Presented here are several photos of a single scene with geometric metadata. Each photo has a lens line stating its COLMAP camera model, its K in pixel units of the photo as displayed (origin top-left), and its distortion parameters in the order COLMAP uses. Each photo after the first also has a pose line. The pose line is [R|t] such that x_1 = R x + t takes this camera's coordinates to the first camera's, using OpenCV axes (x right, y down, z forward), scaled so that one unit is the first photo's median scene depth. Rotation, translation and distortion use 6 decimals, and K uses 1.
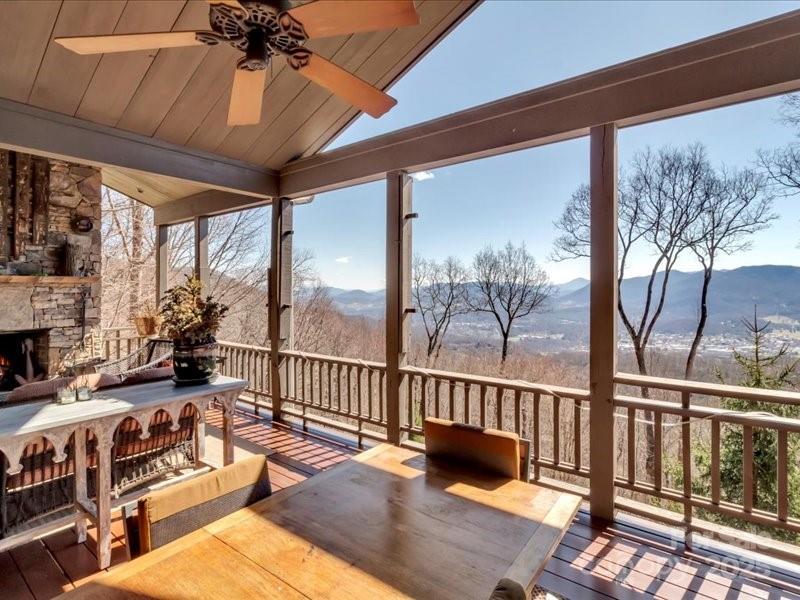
lens RADIAL K [[421.4, 0, 396.6], [0, 421.4, 288.9], [0, 0, 1]] dist [0.007854, 0.001706]
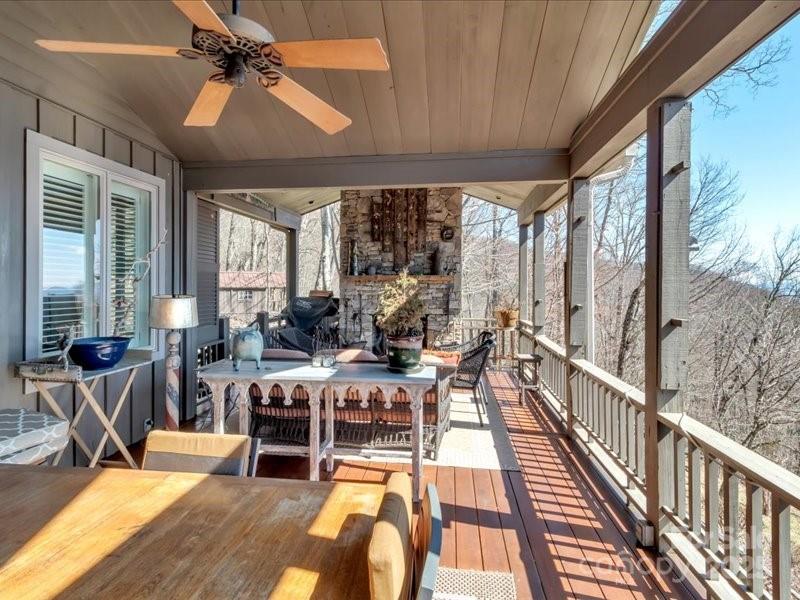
lens RADIAL K [[421.4, 0, 402.6], [0, 421.4, 282.3], [0, 0, 1]] dist [0.007854, 0.001706]
pose [[0.508989, -0.000181, -0.860773, 0.273996], [-0.007536, 0.999961, -0.004667, -0.001509], [0.860740, 0.008862, 0.508968, 0.260714]]
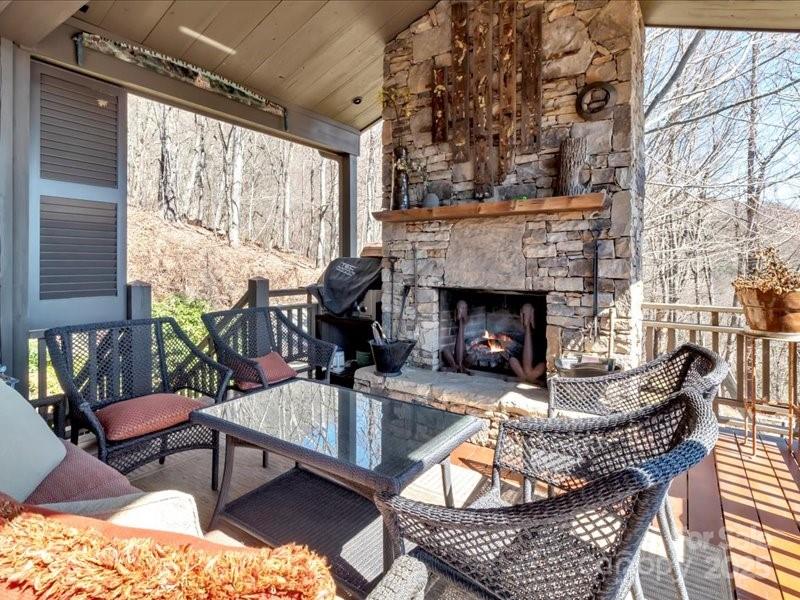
lens RADIAL K [[421.4, 0, 405.1], [0, 421.4, 257.4], [0, 0, 1]] dist [0.007854, 0.001706]
pose [[0.058795, -0.005851, -0.998253, -0.242392], [-0.003795, 0.999974, -0.006085, 0.049828], [0.998263, 0.004146, 0.058771, 0.765041]]
